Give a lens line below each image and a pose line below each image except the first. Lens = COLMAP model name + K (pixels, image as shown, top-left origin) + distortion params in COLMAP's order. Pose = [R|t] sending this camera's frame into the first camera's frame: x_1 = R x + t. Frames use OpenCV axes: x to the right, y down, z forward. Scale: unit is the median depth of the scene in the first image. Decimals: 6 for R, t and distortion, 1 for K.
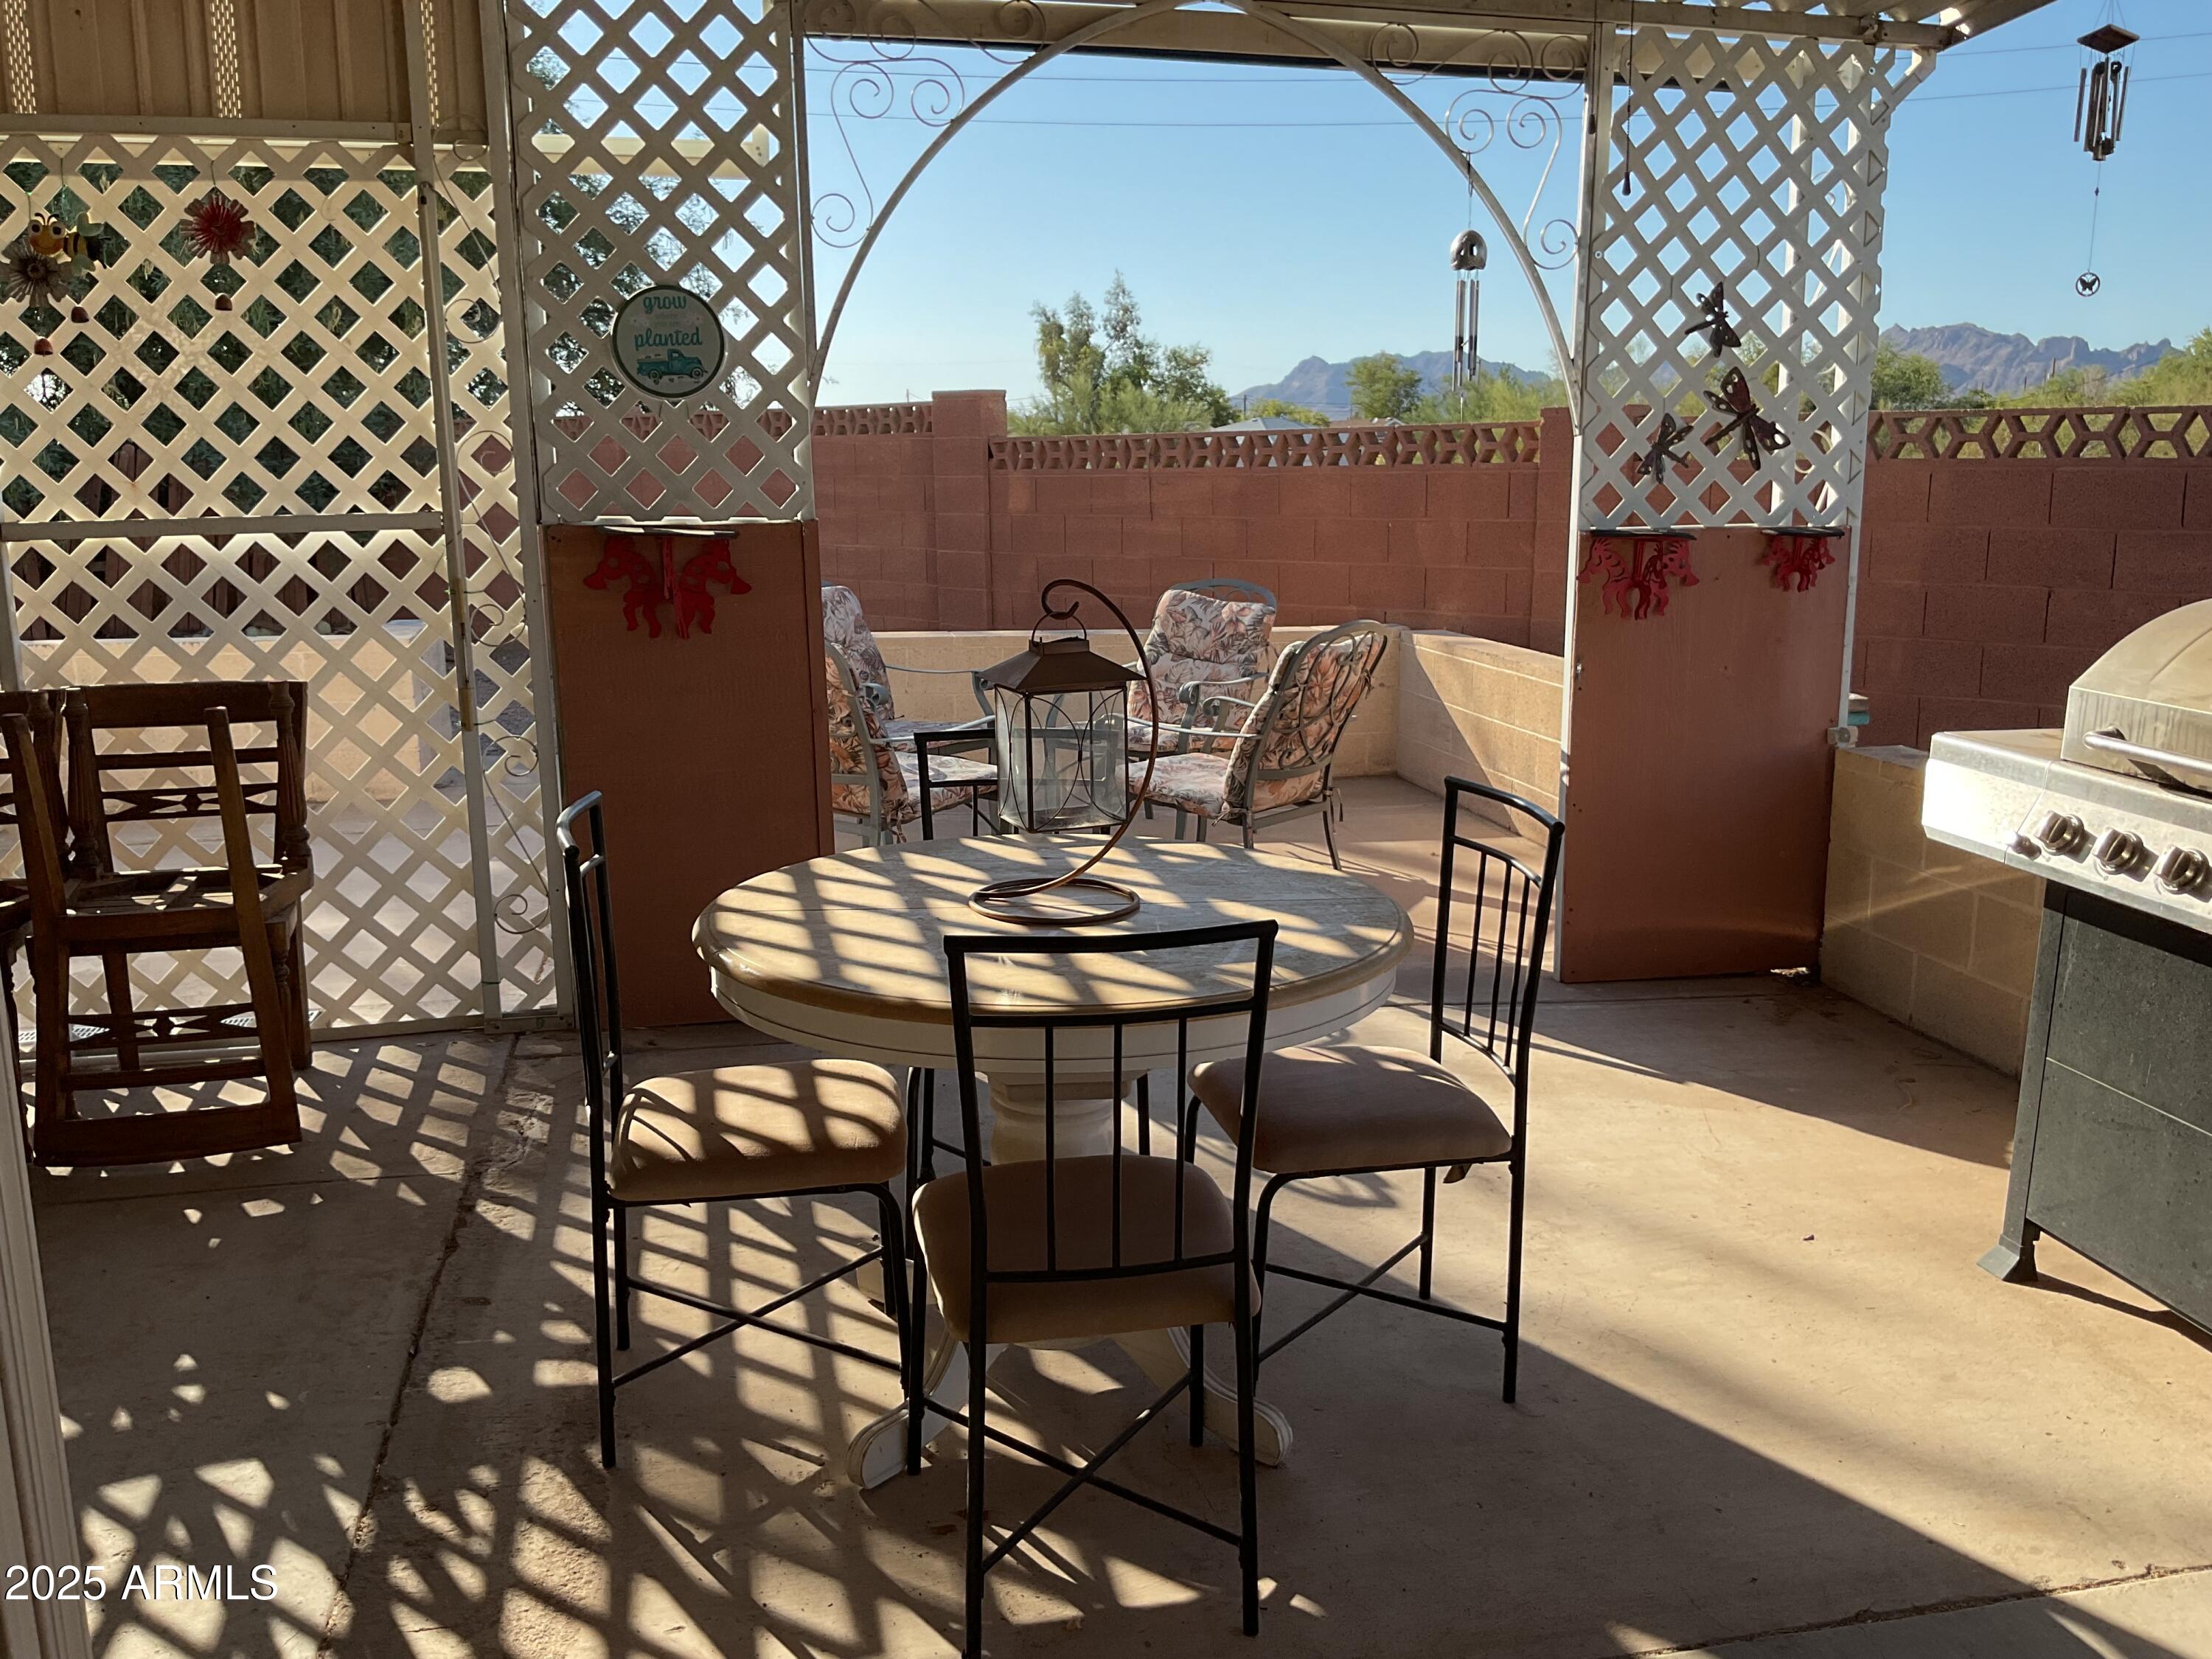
lens RADIAL K [[1824.1, 0, 1106.0], [0, 1824.1, 829.5], [0, 0, 1]] dist [0.135884, -0.279428]
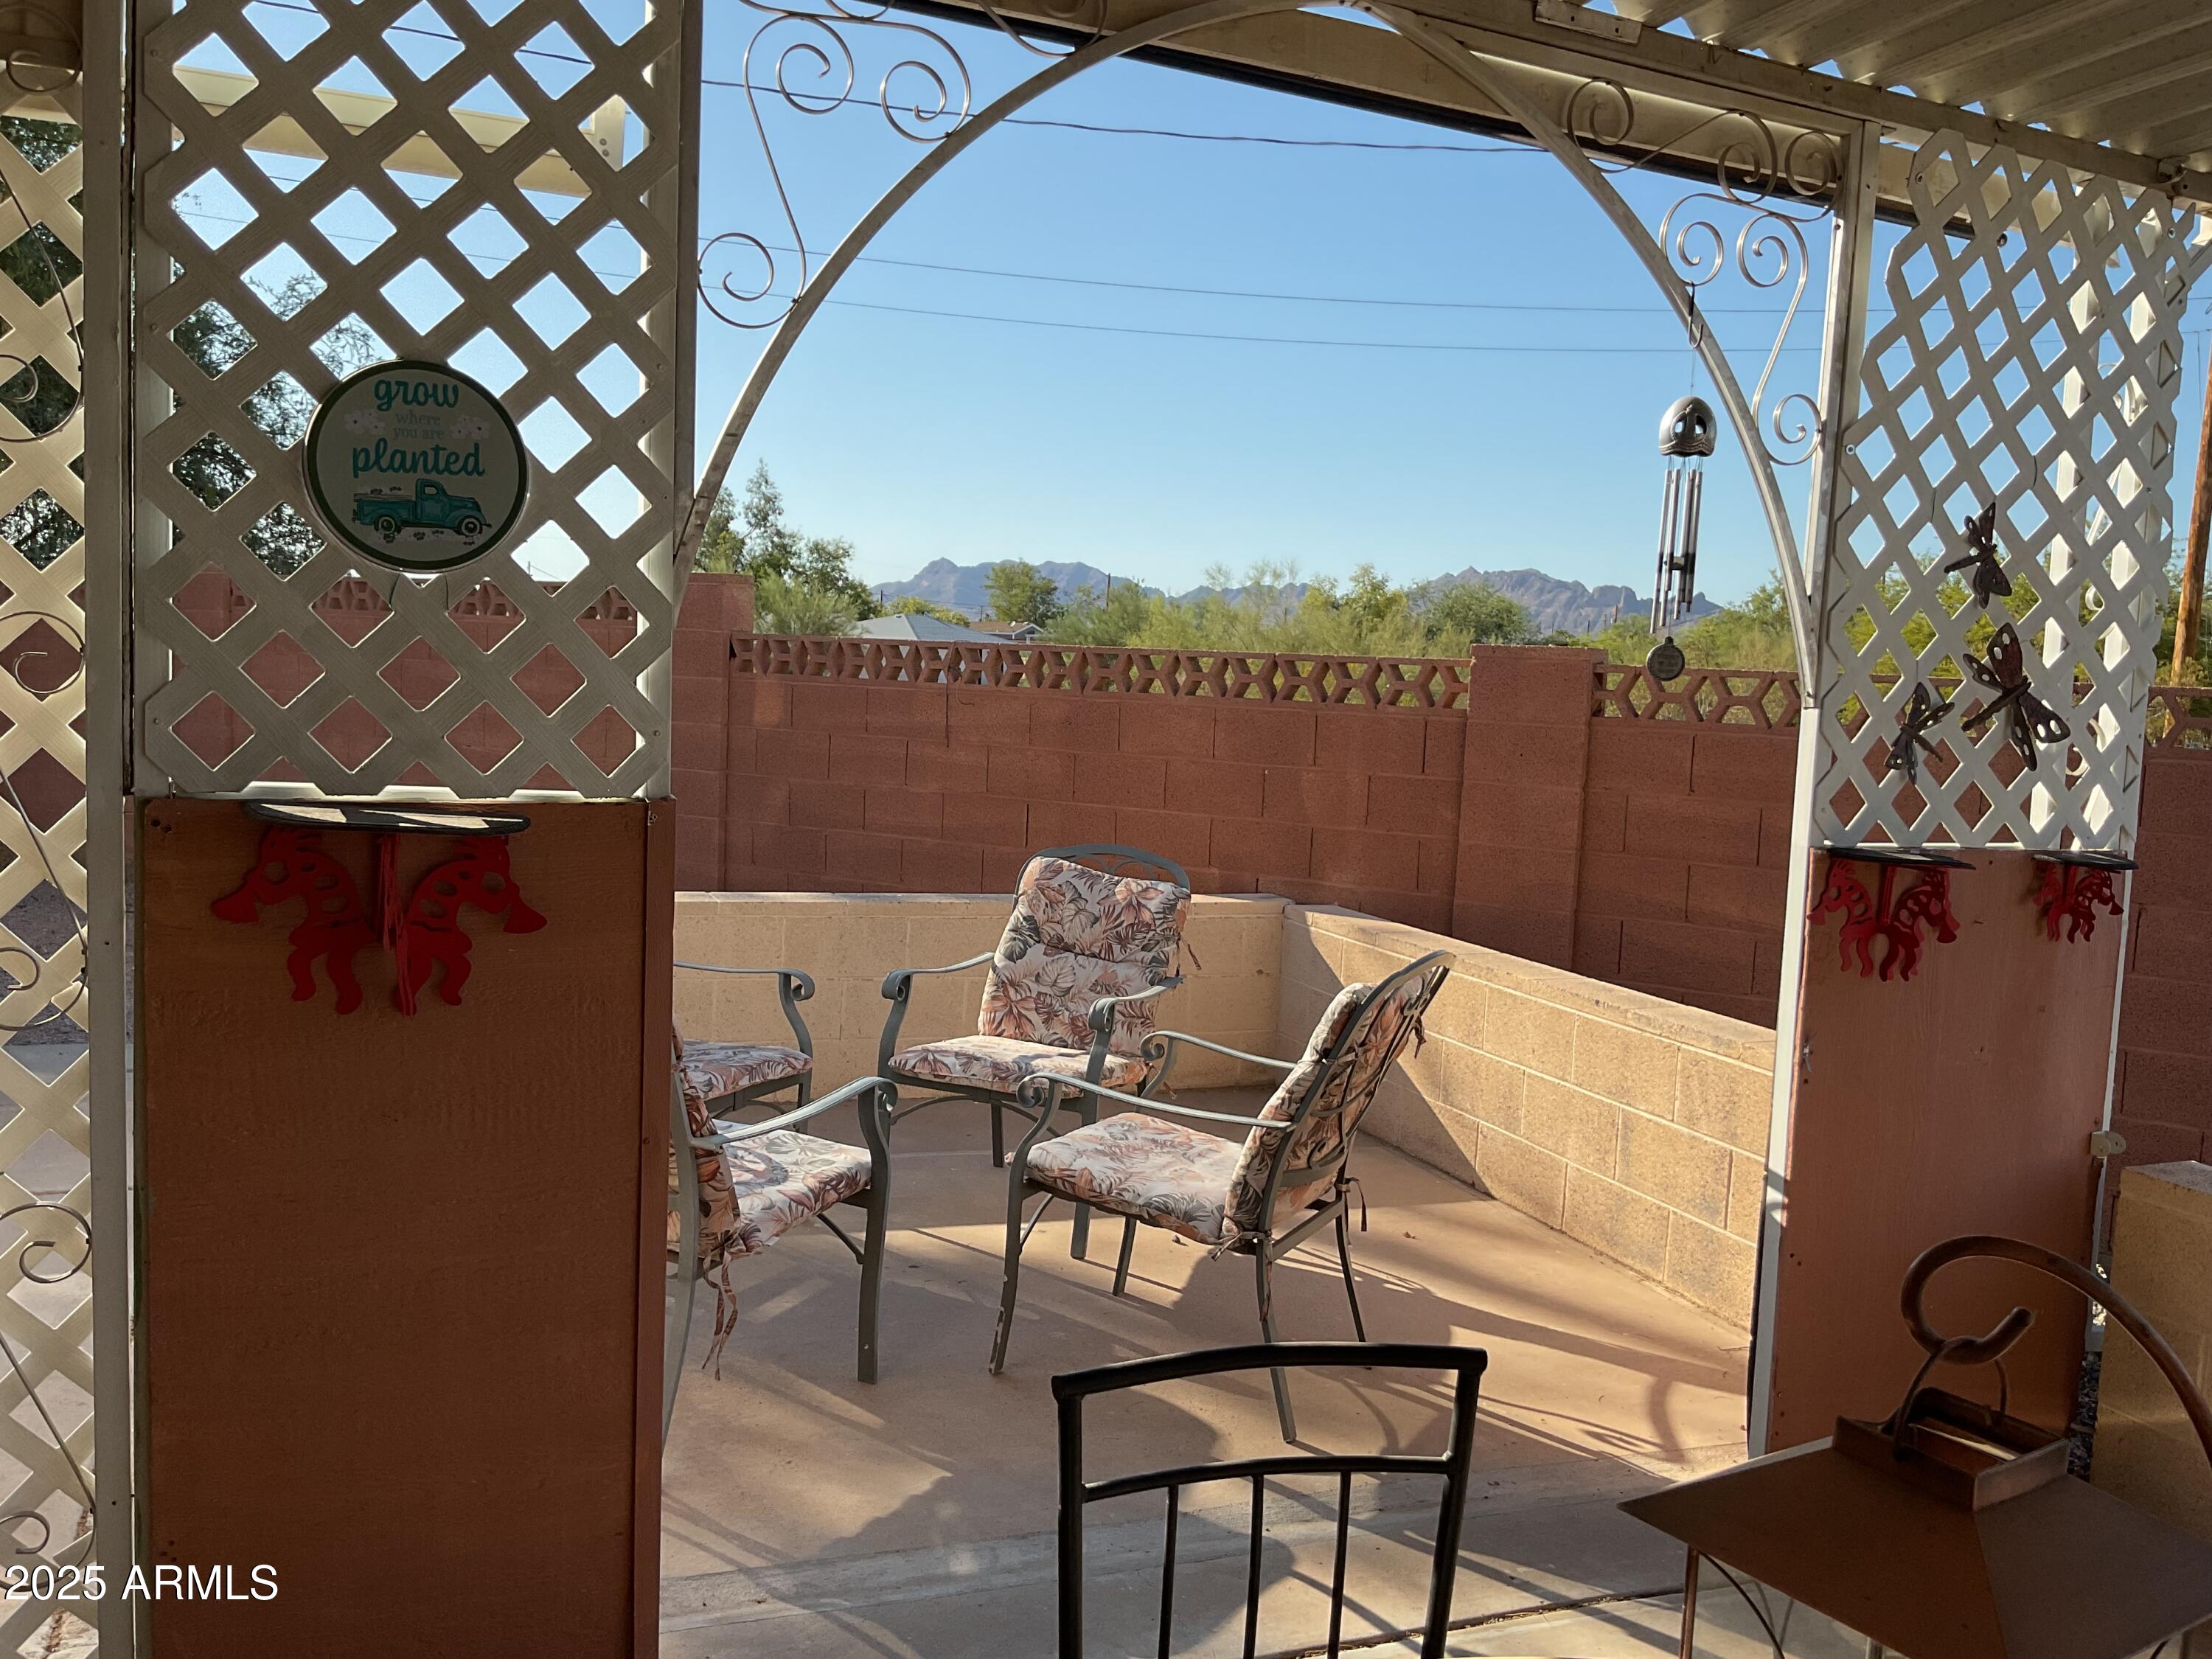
lens RADIAL K [[1830.3, 0, 1106.0], [0, 1830.3, 829.5], [0, 0, 1]] dist [0.069445, -0.132414]
pose [[0.978781, 0.035404, 0.201830, -0.129532], [-0.014256, 0.994340, -0.105287, -0.094874], [-0.204415, 0.100175, 0.973745, 0.401702]]
